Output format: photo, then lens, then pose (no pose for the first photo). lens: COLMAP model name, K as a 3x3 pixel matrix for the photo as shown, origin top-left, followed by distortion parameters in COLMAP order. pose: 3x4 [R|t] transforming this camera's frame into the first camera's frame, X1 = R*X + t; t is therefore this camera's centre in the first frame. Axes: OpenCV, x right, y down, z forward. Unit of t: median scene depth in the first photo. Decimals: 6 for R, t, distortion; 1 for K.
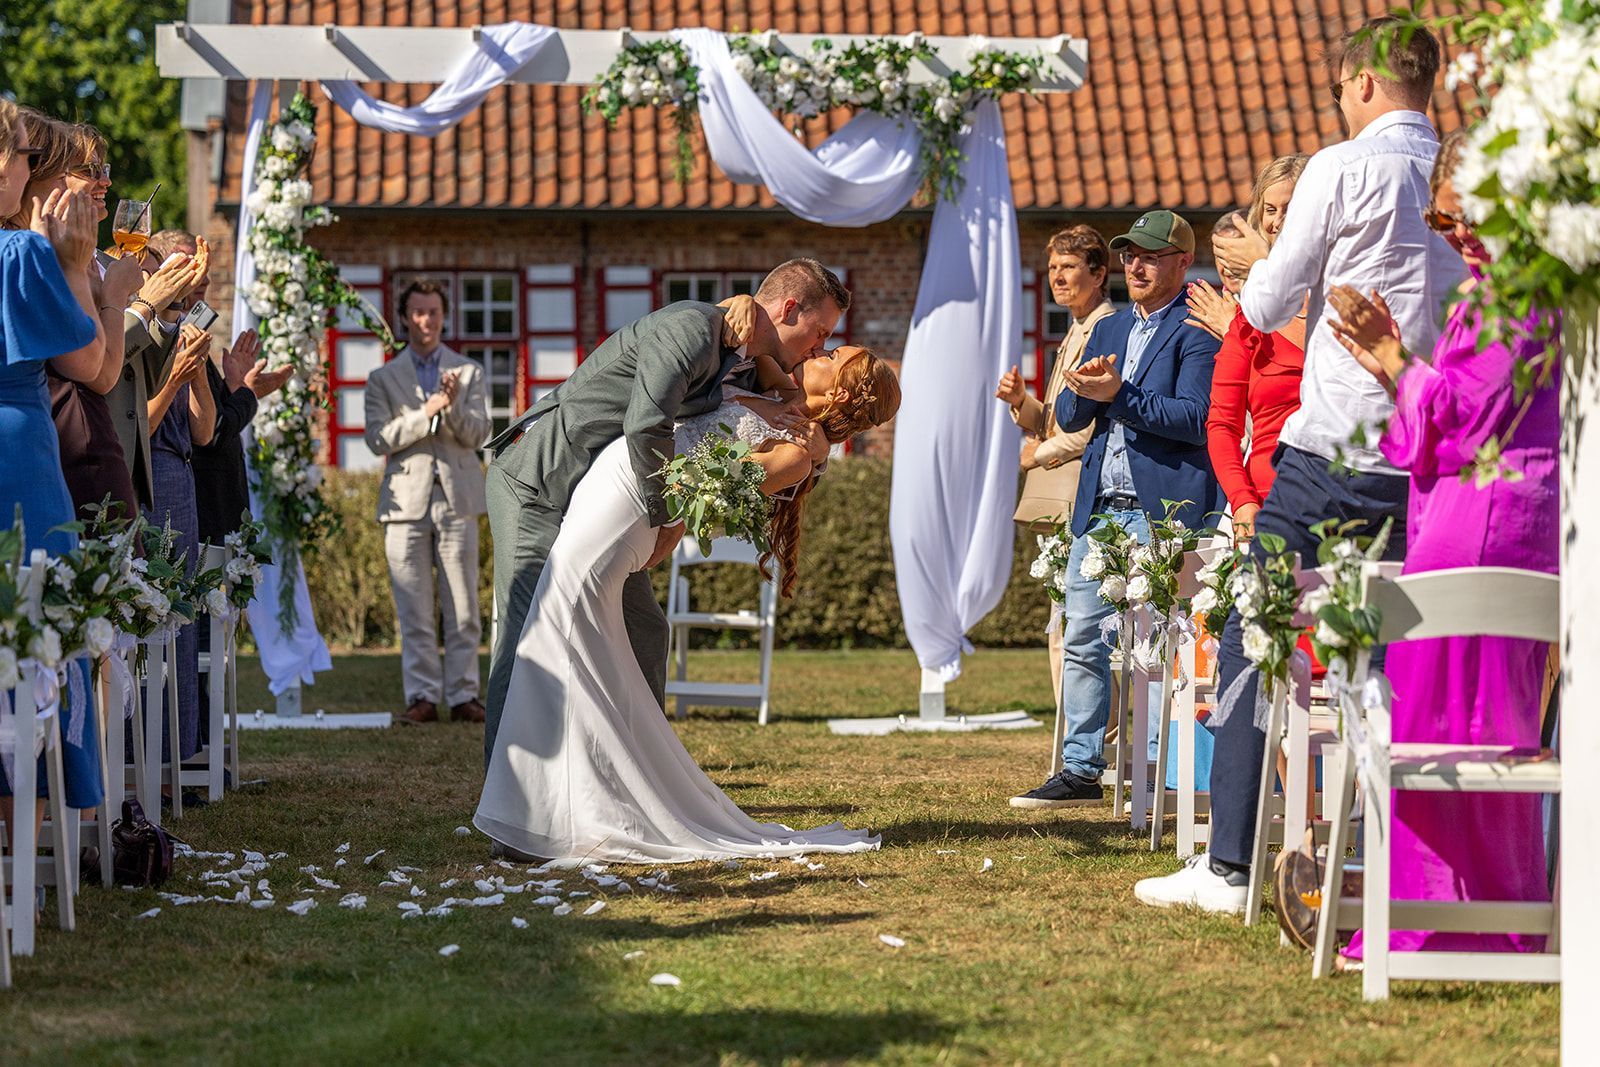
lens RADIAL K [[4038.2, 0, 800.0], [0, 4038.2, 533.5], [0, 0, 1]] dist [-0.099151, 0.118672]
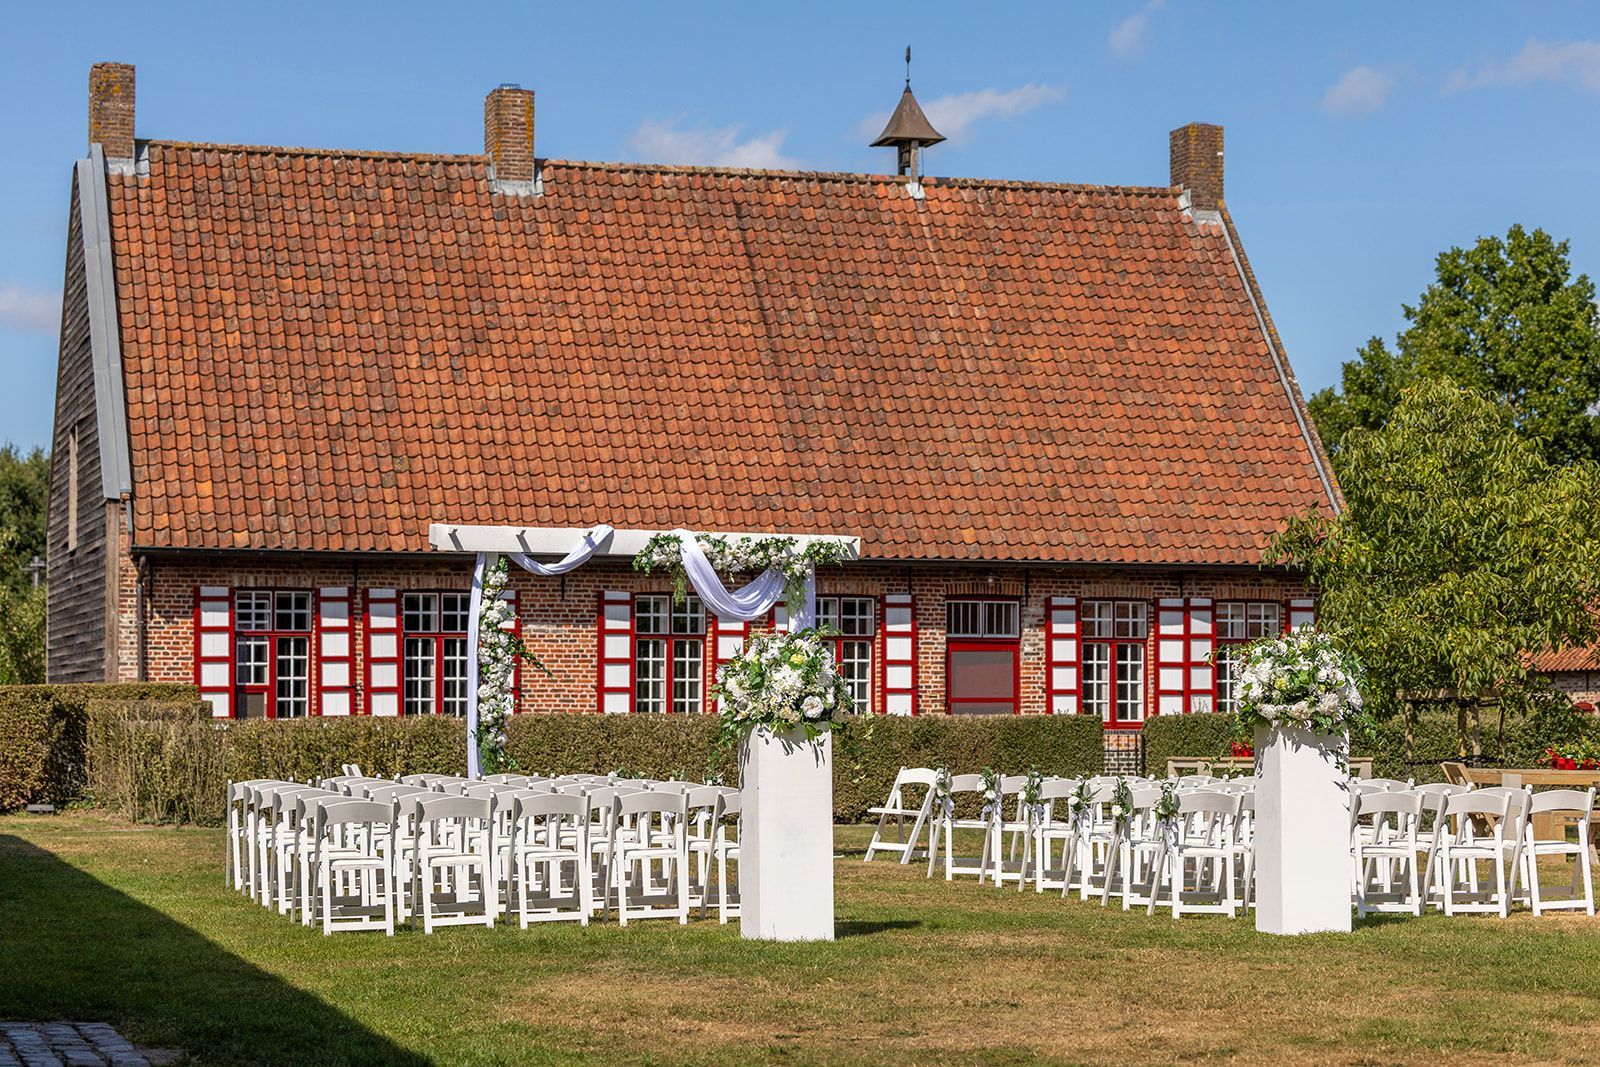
lens RADIAL K [[4038.2, 0, 800.0], [0, 4038.2, 533.5], [0, 0, 1]] dist [-0.099151, 0.118672]
pose [[0.972013, 0.010210, 0.234703, -0.484855], [0.000611, 0.998942, -0.045986, -0.025402], [-0.234924, 0.044843, 0.970979, -1.133526]]
